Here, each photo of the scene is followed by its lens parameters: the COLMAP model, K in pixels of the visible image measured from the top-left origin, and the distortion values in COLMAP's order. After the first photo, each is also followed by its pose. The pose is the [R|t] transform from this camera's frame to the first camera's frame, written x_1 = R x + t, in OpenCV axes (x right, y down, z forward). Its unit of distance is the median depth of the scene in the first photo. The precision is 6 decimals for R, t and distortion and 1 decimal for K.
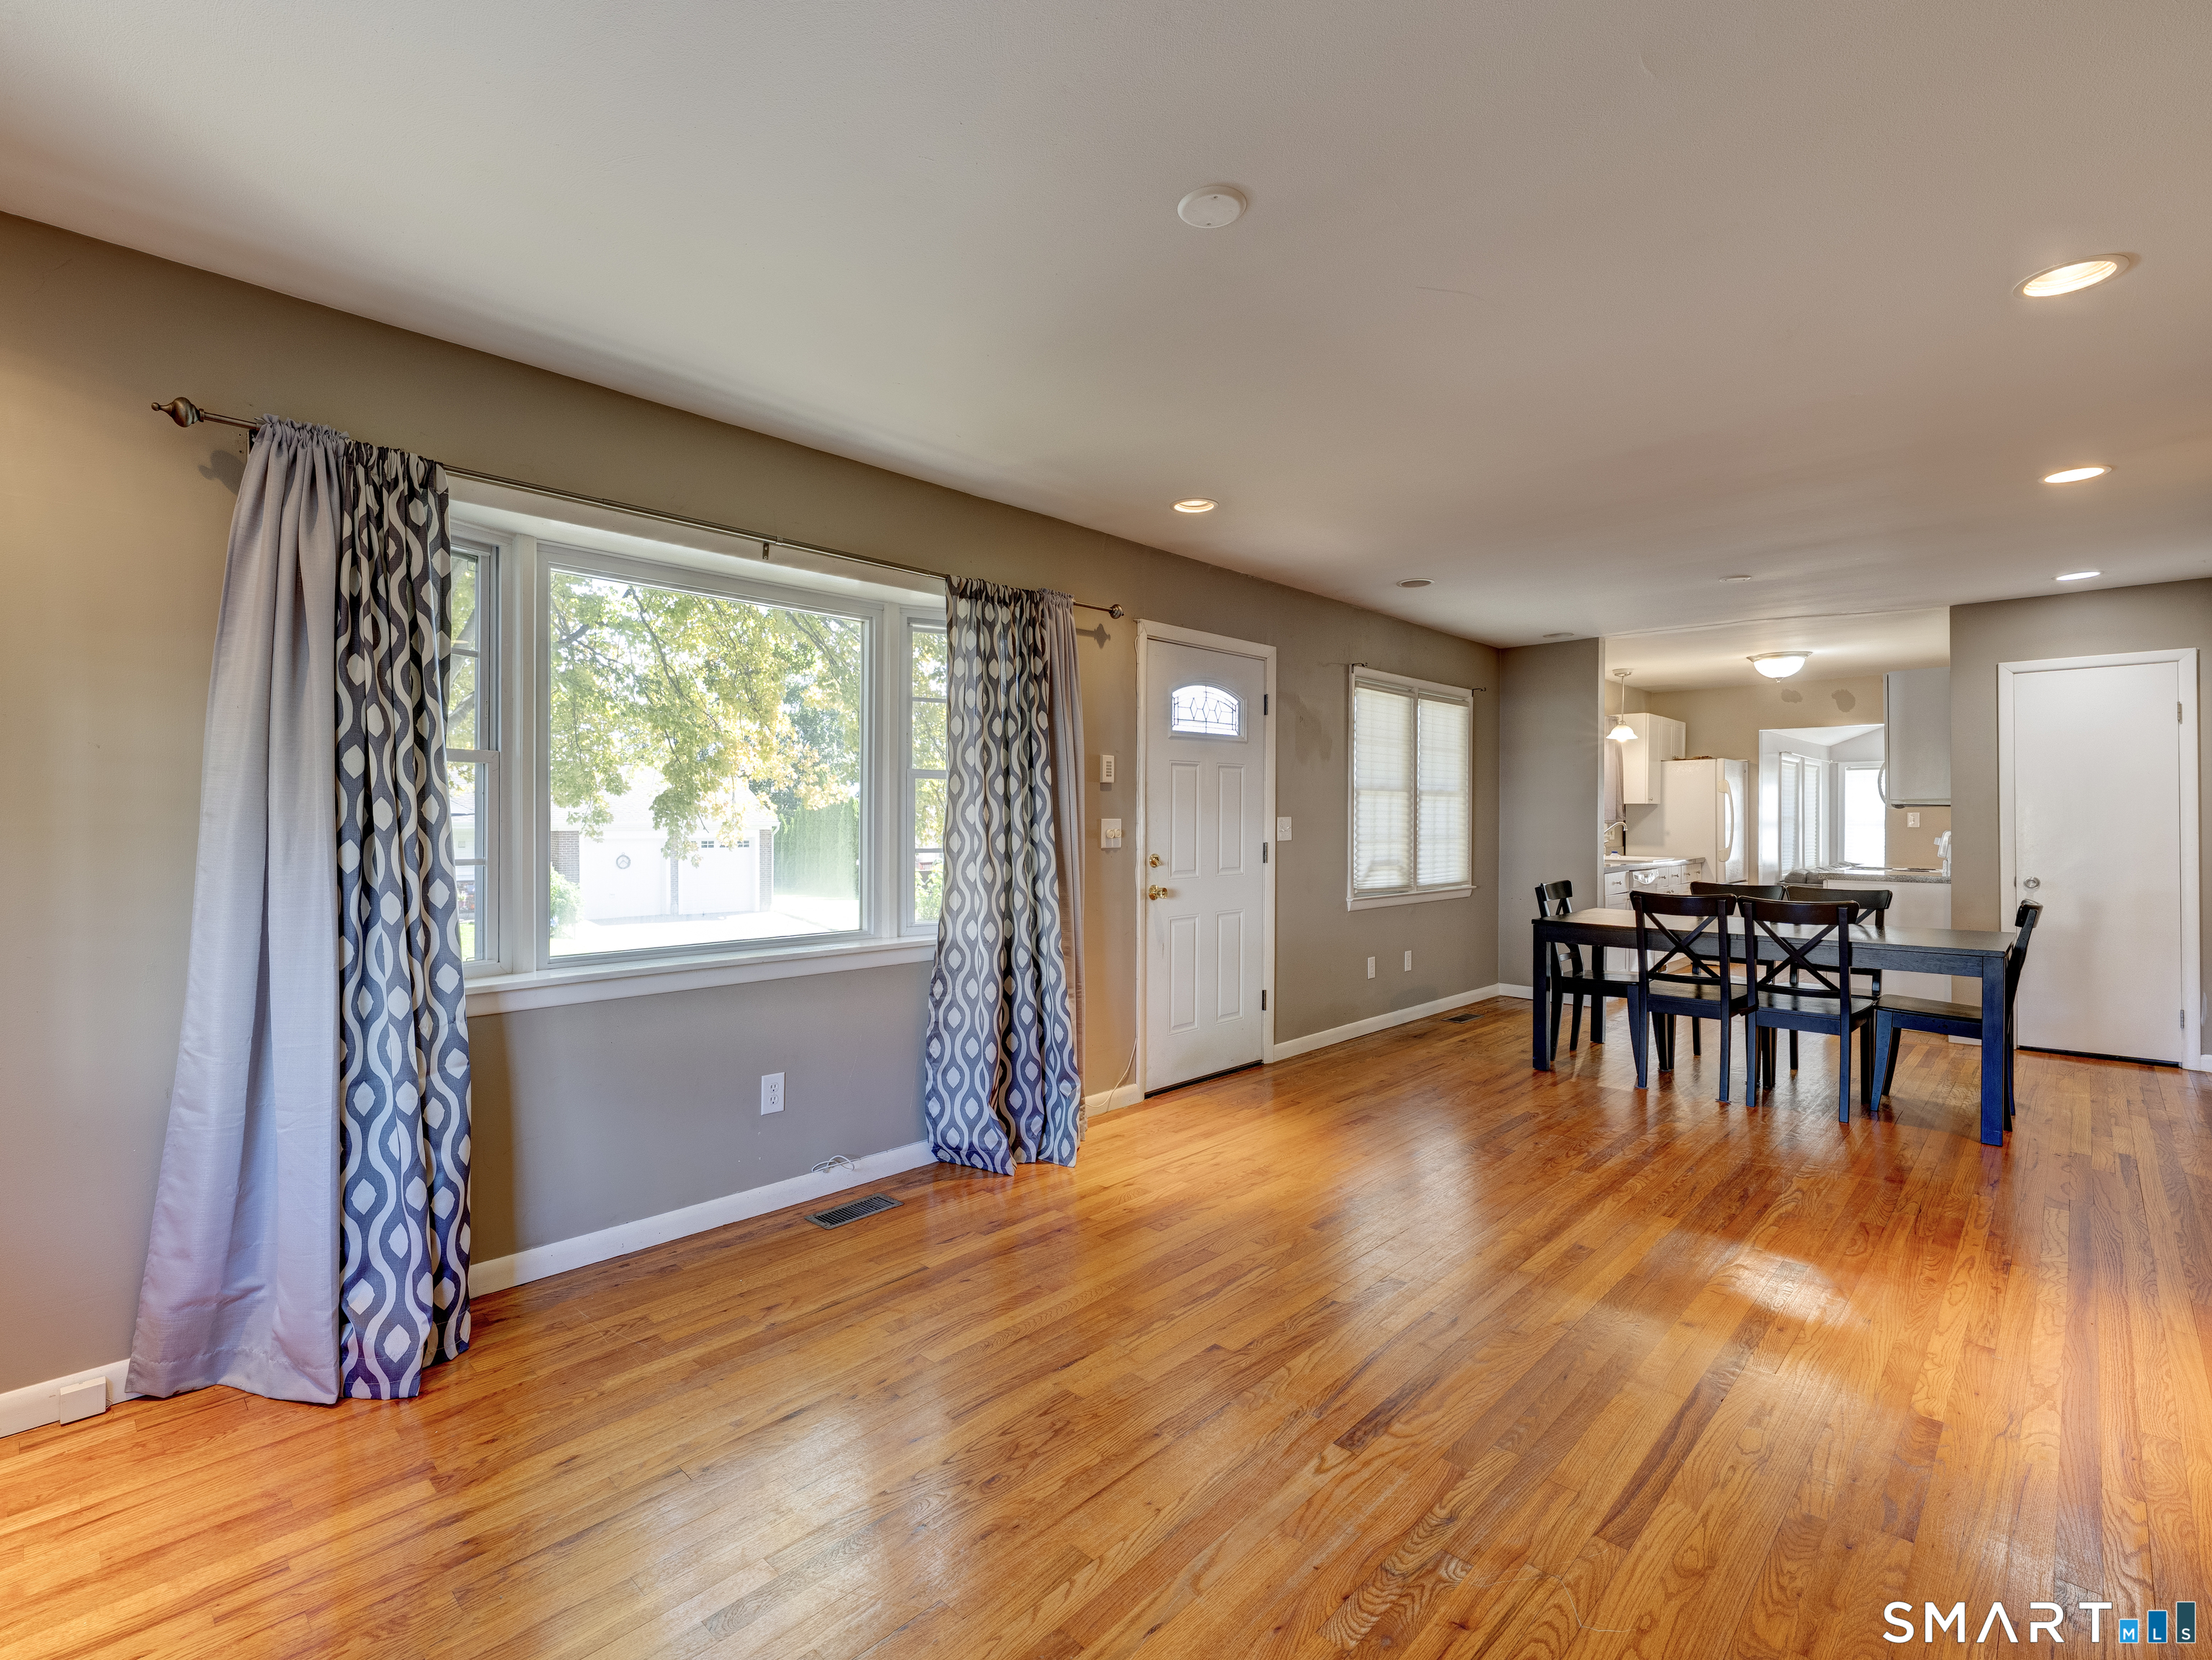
lens RADIAL K [[1028.5, 0, 1067.3], [0, 1028.5, 824.6], [0, 0, 1]] dist [-0.009524, 0.001791]
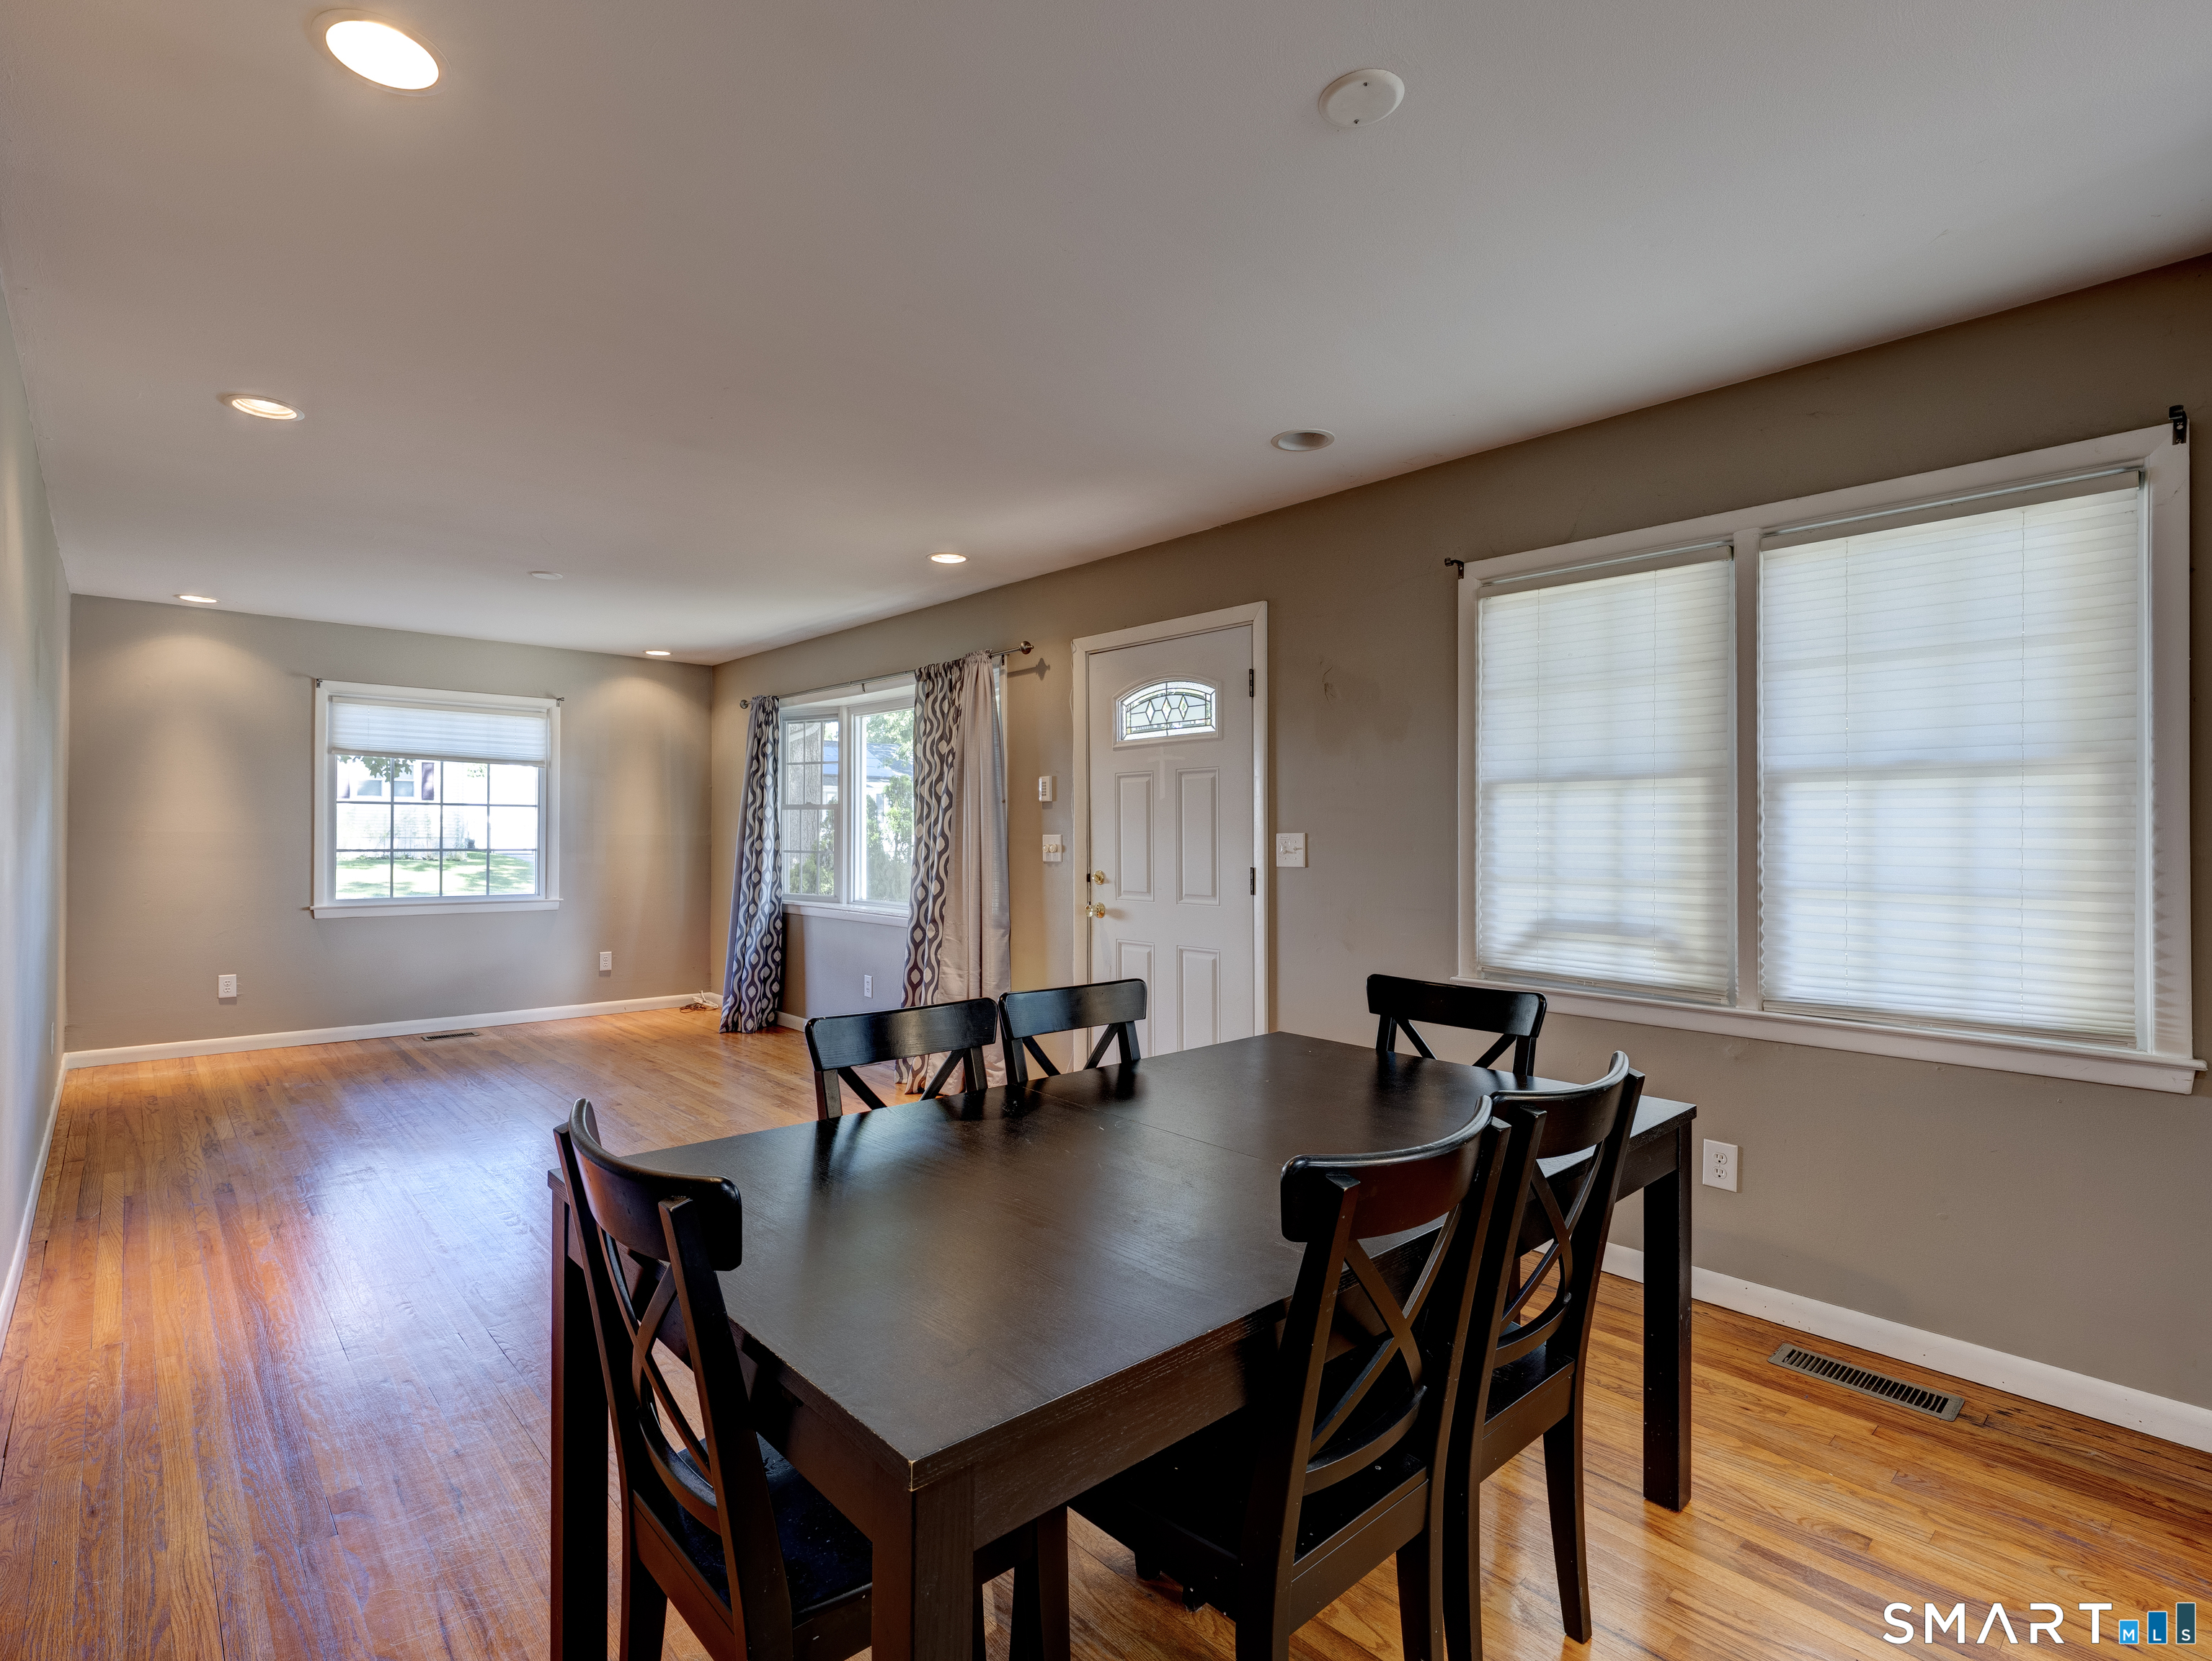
lens RADIAL K [[1028.7, 0, 1026.2], [0, 1028.7, 833.9], [0, 0, 1]] dist [-0.009524, 0.001791]
pose [[-0.069770, -0.003084, -0.997558, 1.122239], [-0.012949, 0.999914, -0.002186, -0.003749], [0.997479, 0.012764, -0.069804, 1.050614]]
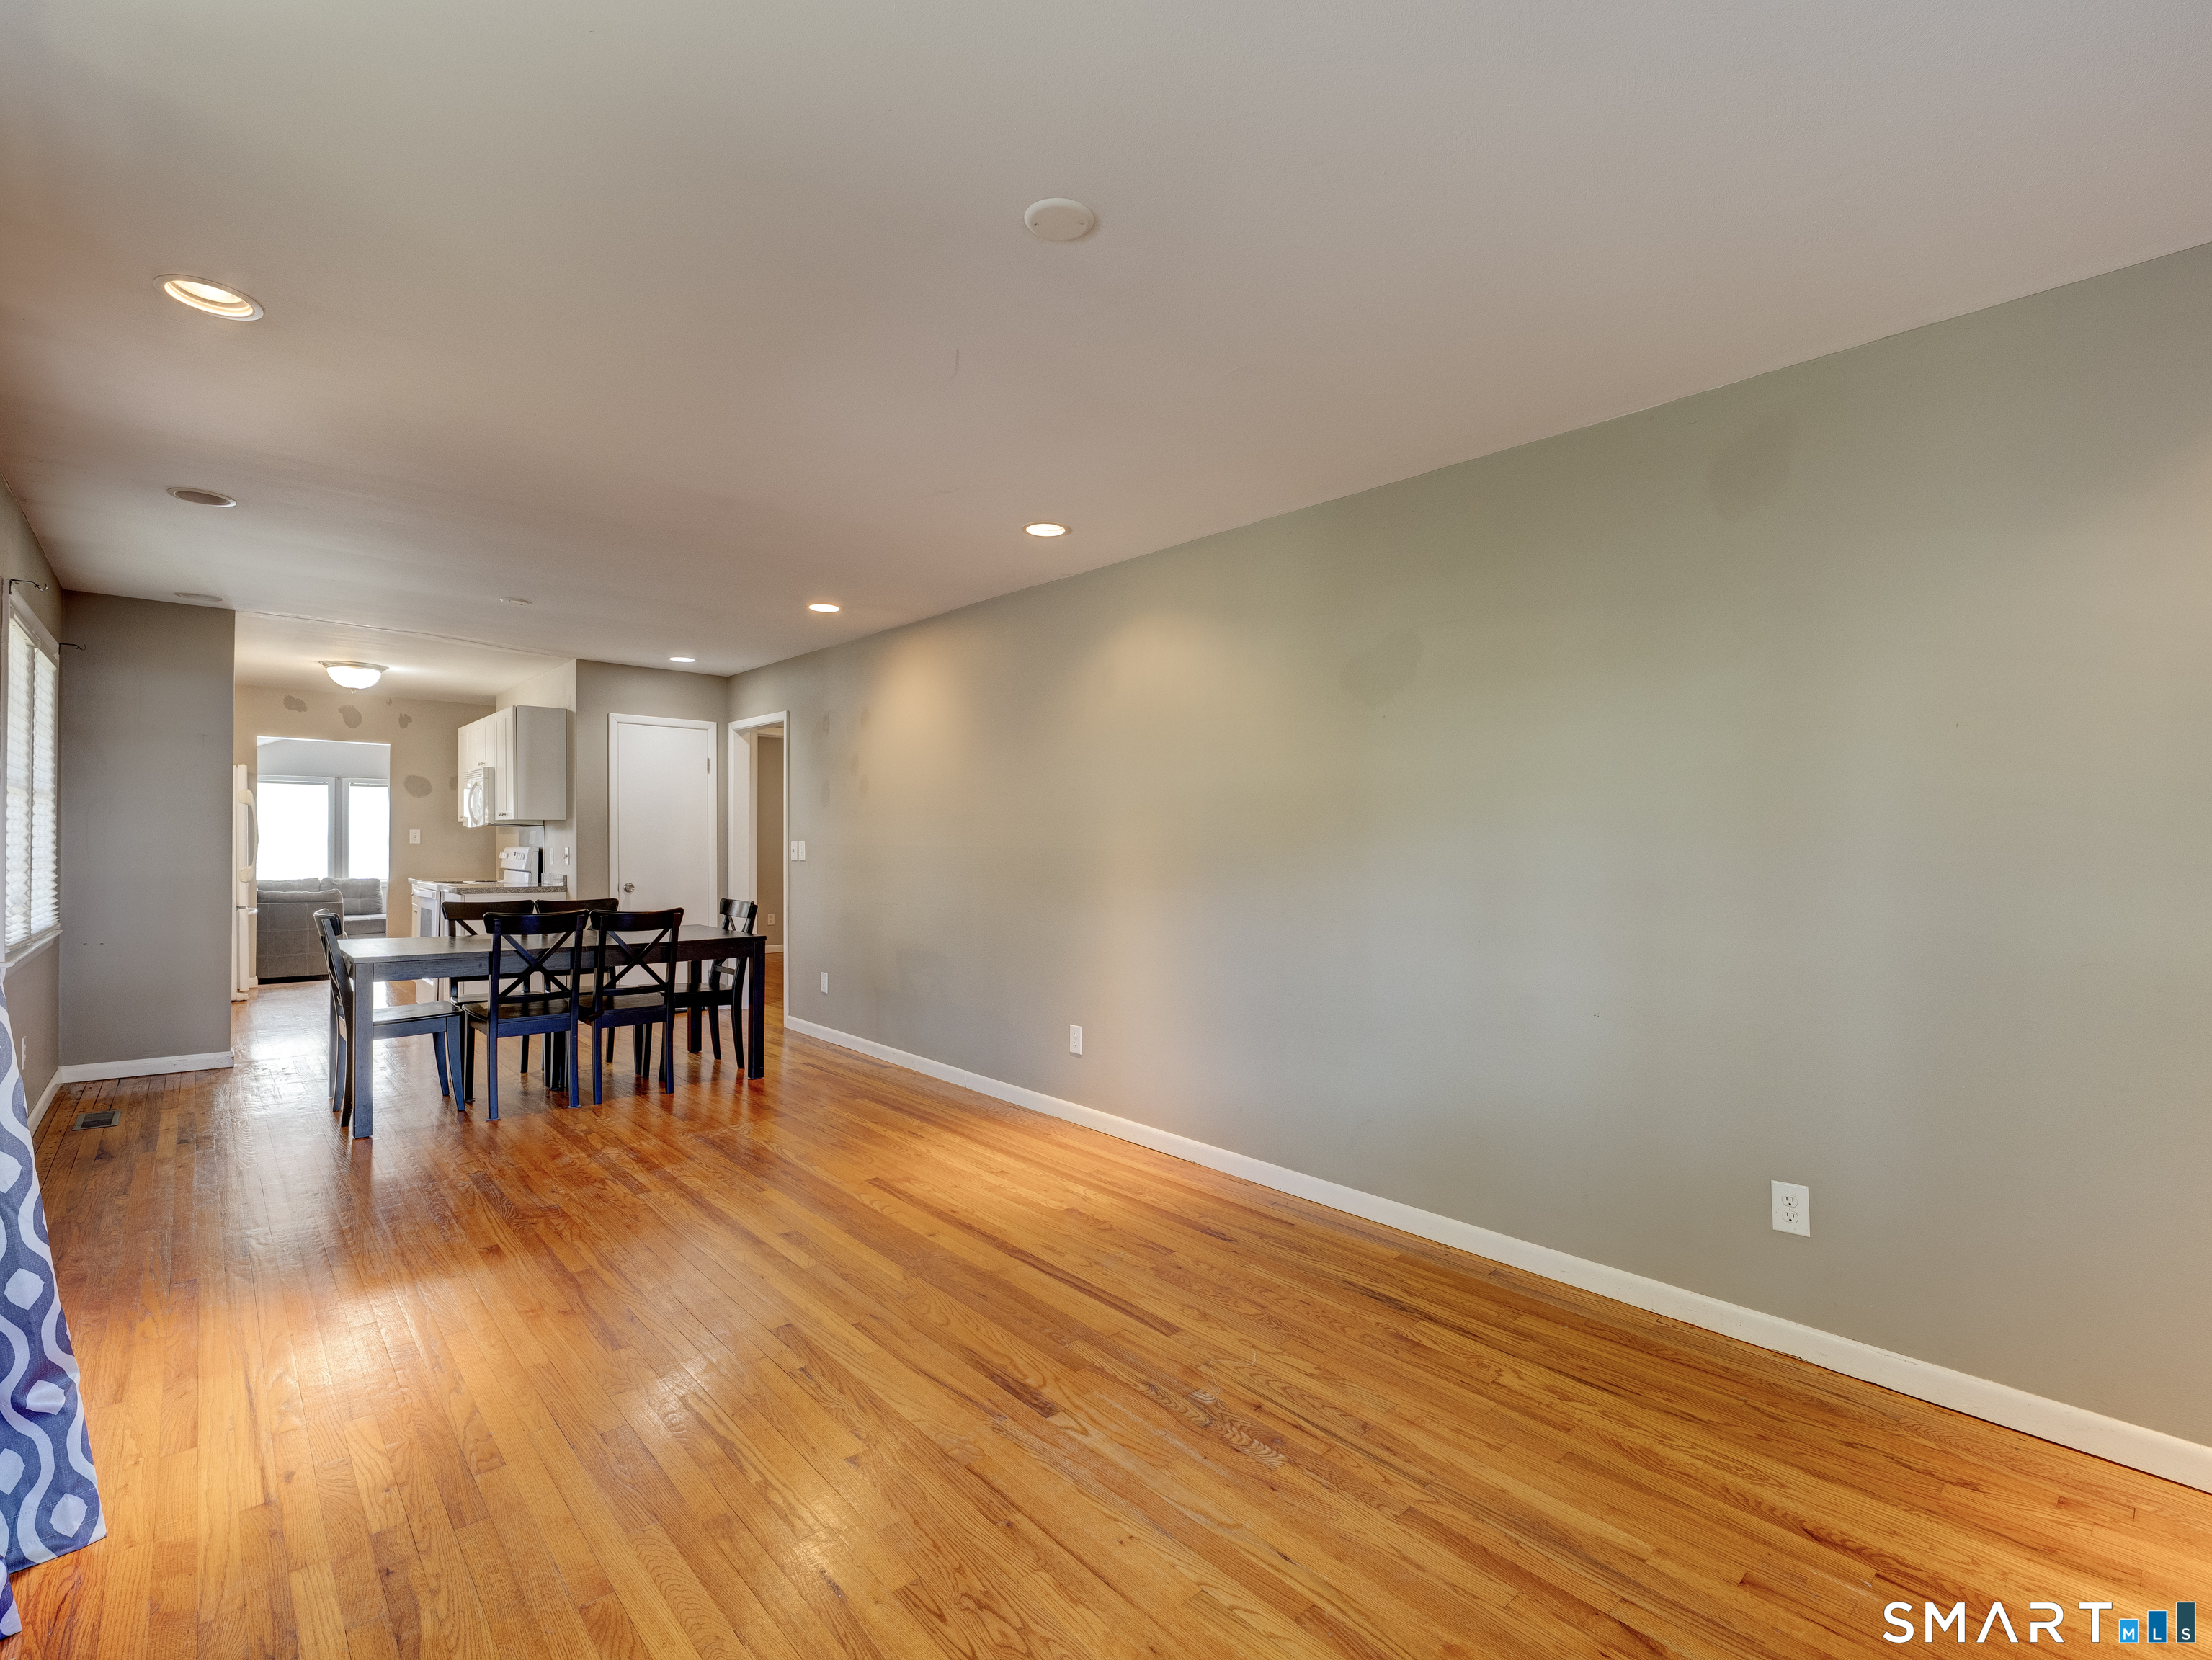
lens RADIAL K [[1028.5, 0, 1105.7], [0, 1028.5, 833.8], [0, 0, 1]] dist [-0.009524, 0.001791]
pose [[0.050587, 0.010001, 0.998670, -0.389627], [-0.005583, 0.999937, -0.009731, -0.001539], [-0.998704, -0.005083, 0.050640, 0.417955]]
